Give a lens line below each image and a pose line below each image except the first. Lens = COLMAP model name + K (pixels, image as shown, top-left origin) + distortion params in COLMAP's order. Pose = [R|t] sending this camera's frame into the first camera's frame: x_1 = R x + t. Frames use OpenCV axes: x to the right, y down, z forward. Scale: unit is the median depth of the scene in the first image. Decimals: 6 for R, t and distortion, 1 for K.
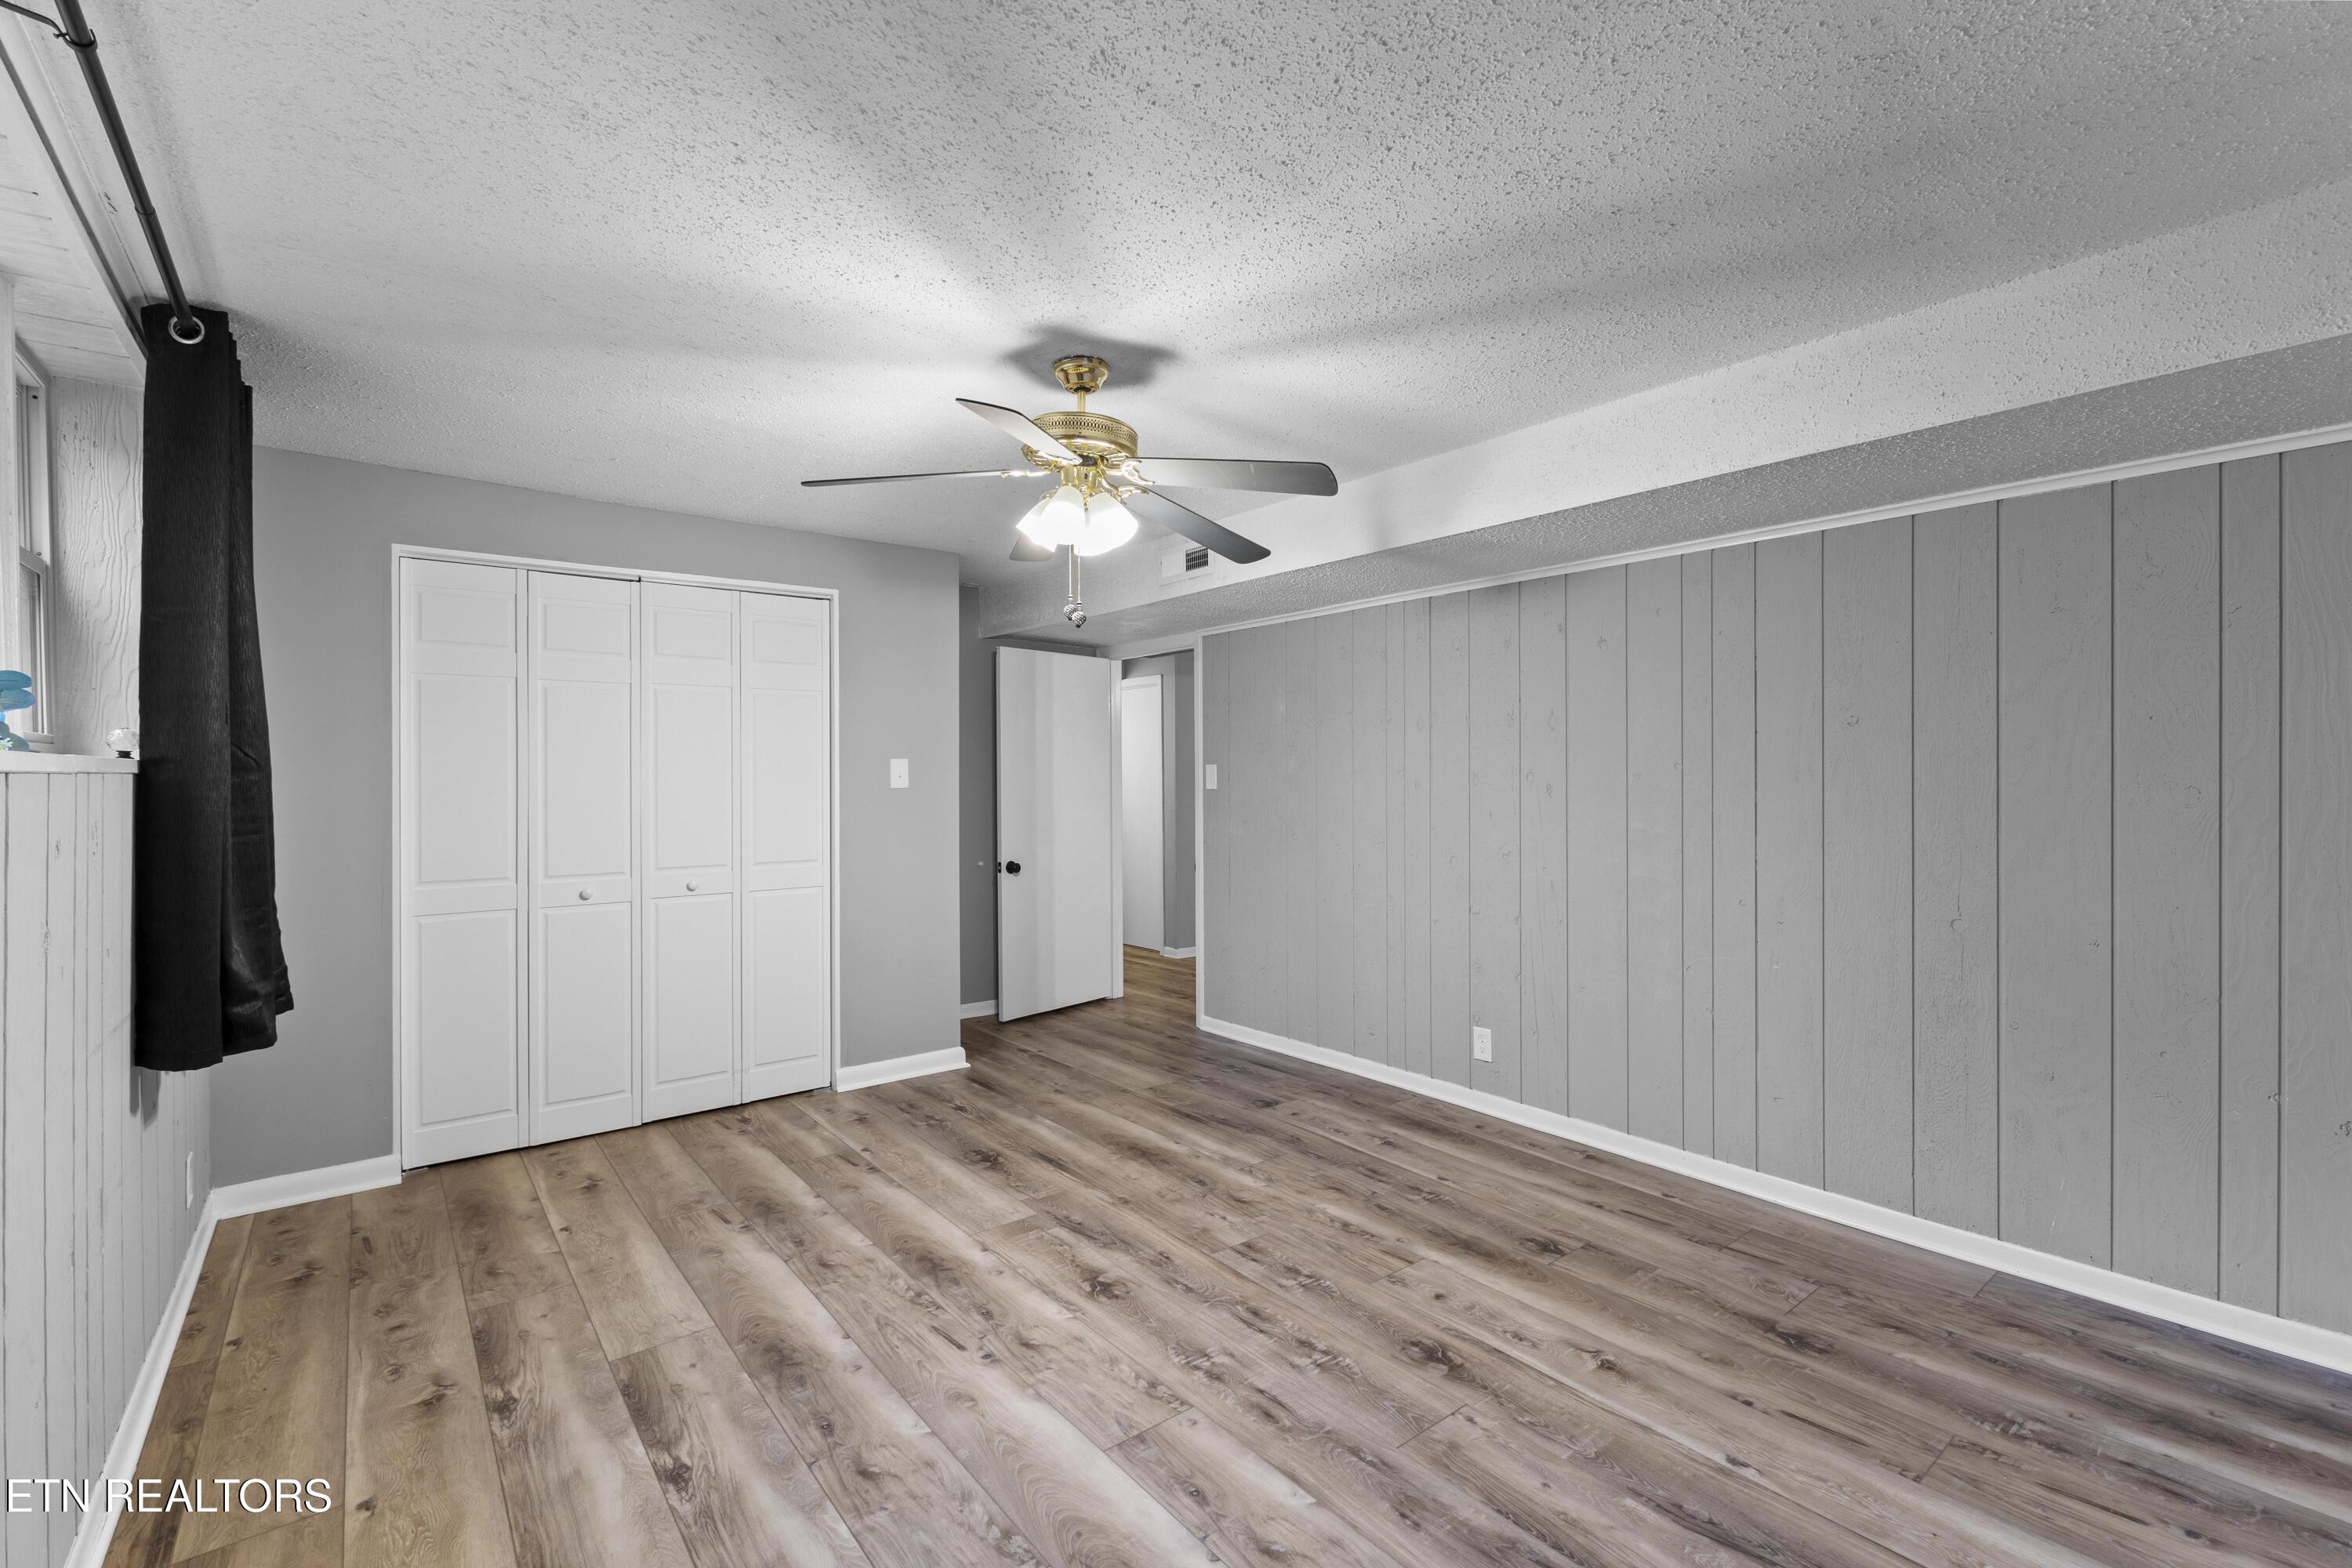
lens RADIAL K [[1019.5, 0, 1175.3], [0, 1019.5, 783.0], [0, 0, 1]] dist [0.008860, -0.000242]
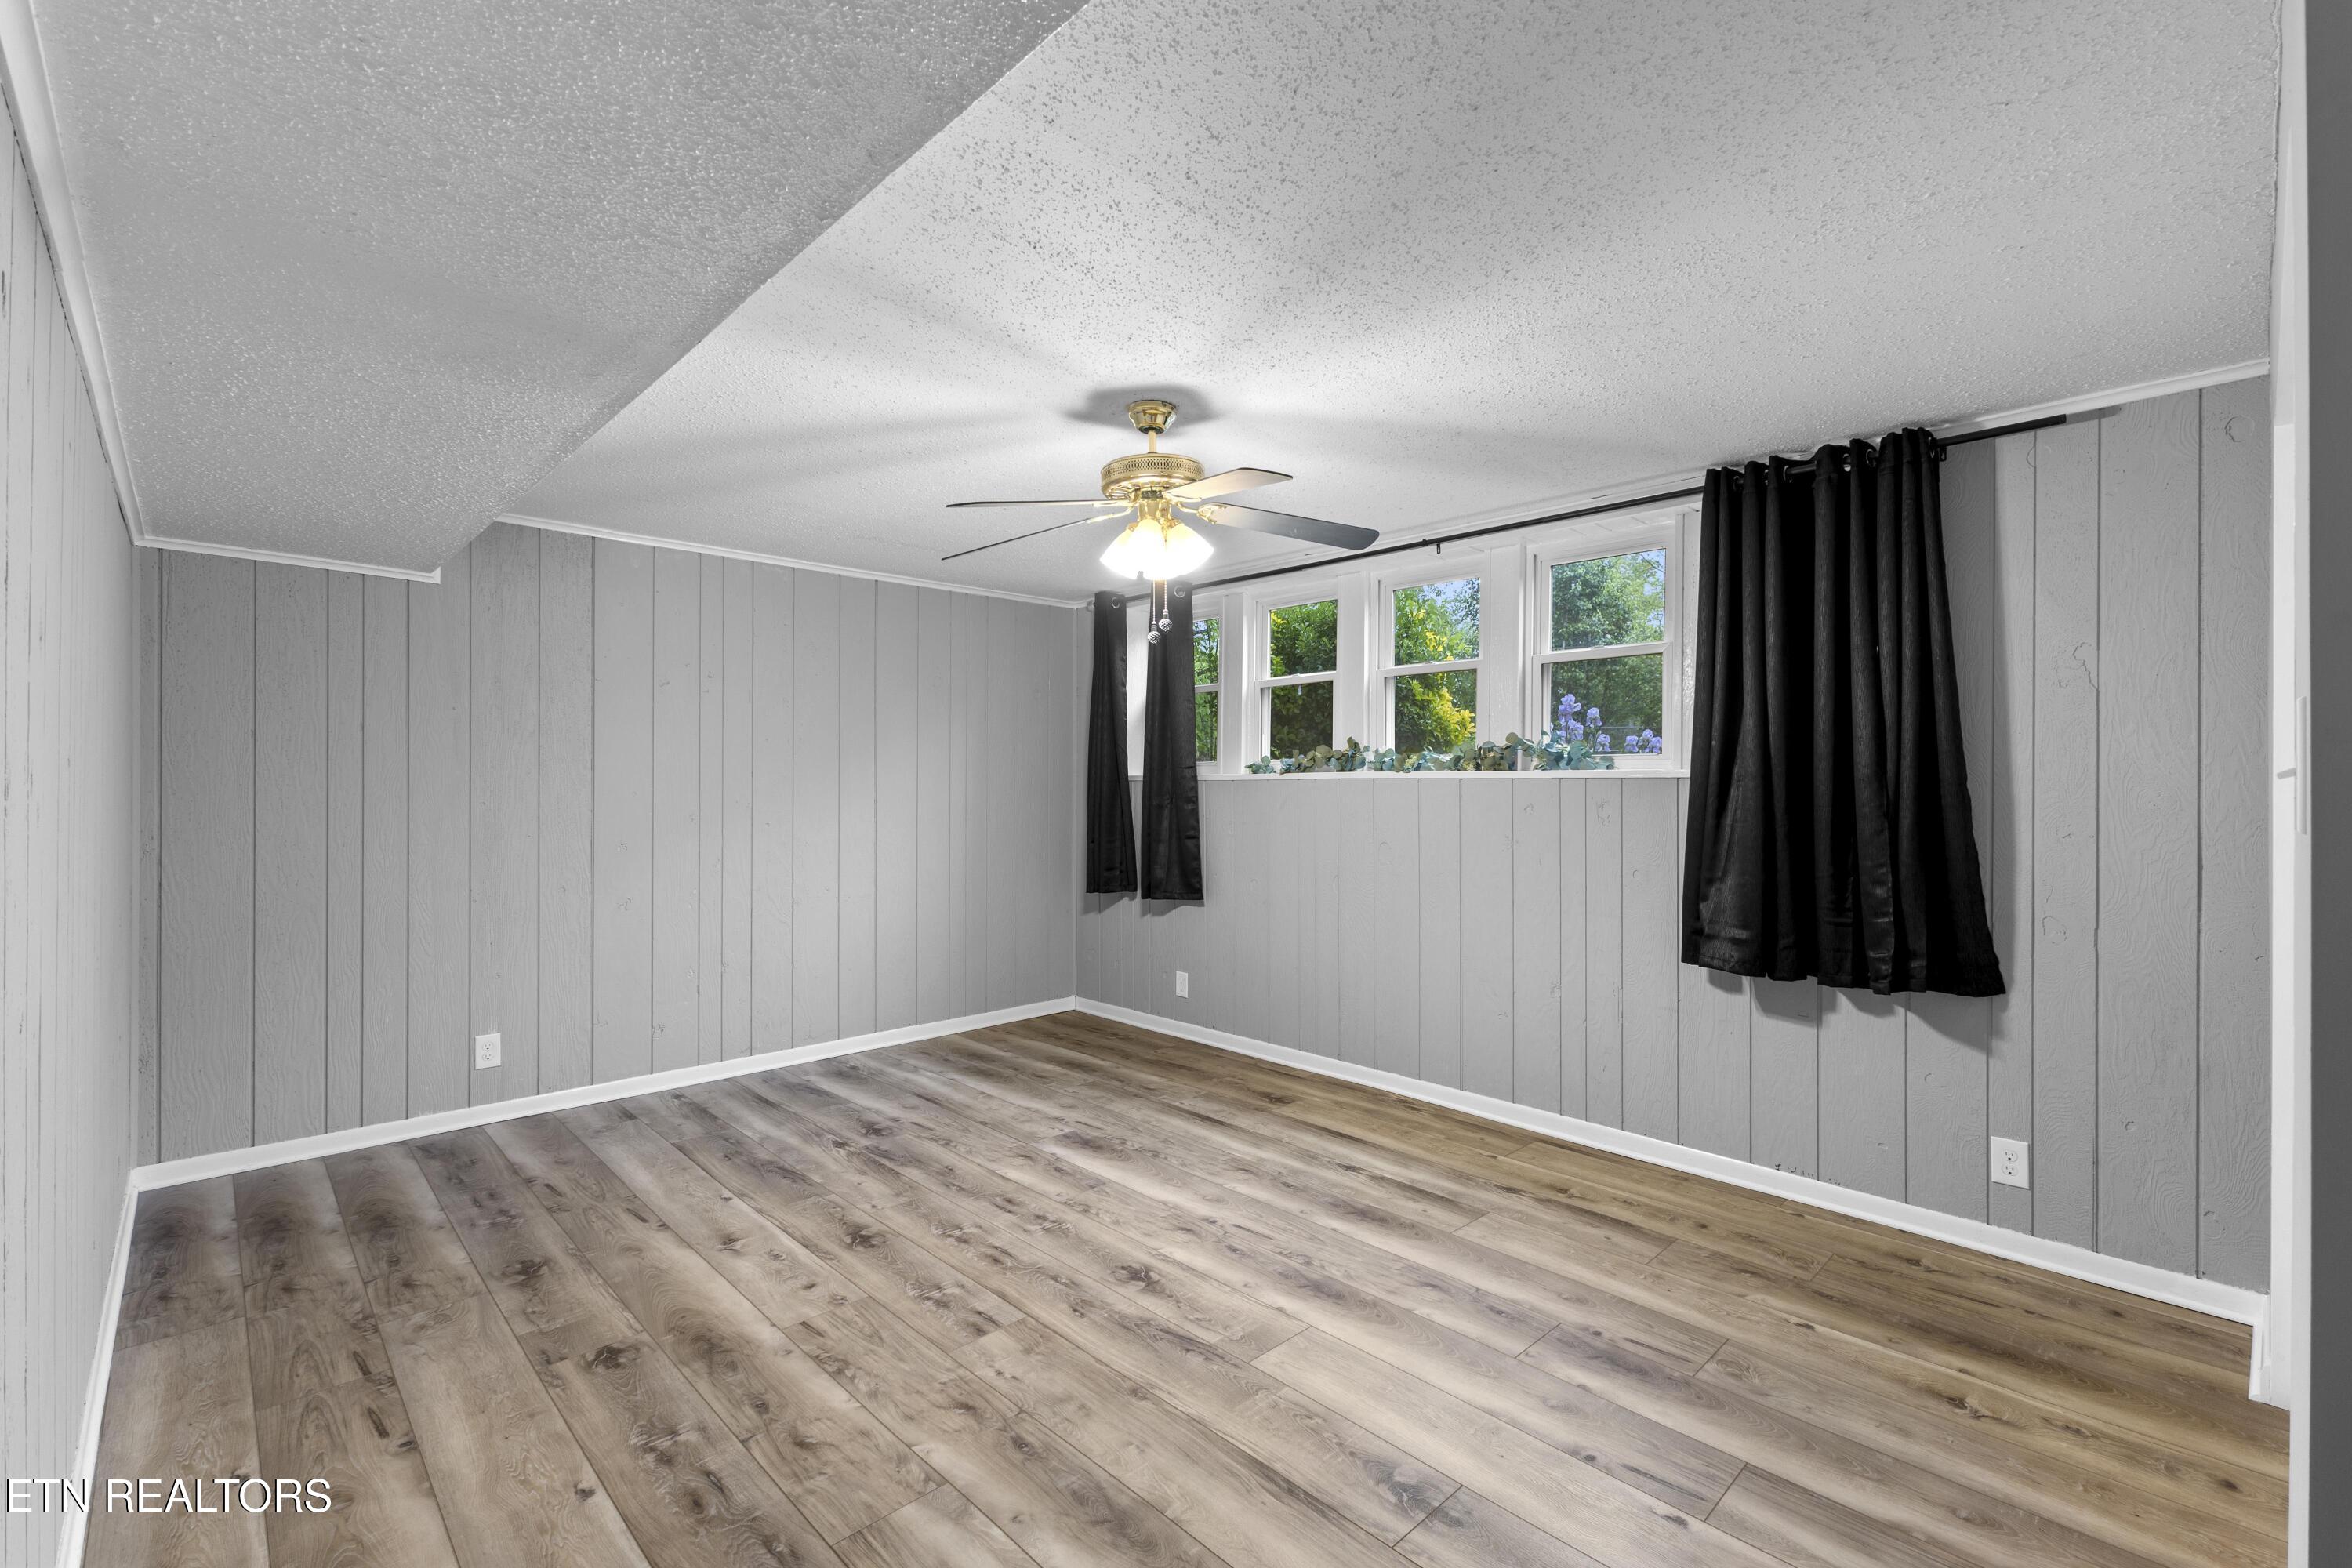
lens RADIAL K [[1019.5, 0, 1171.2], [0, 1019.5, 778.9], [0, 0, 1]] dist [0.008860, -0.000242]
pose [[-0.996300, 0.002062, -0.085923, -0.016851], [0.001673, 0.999988, 0.004594, -0.012275], [0.085931, 0.004433, -0.996291, 2.085877]]
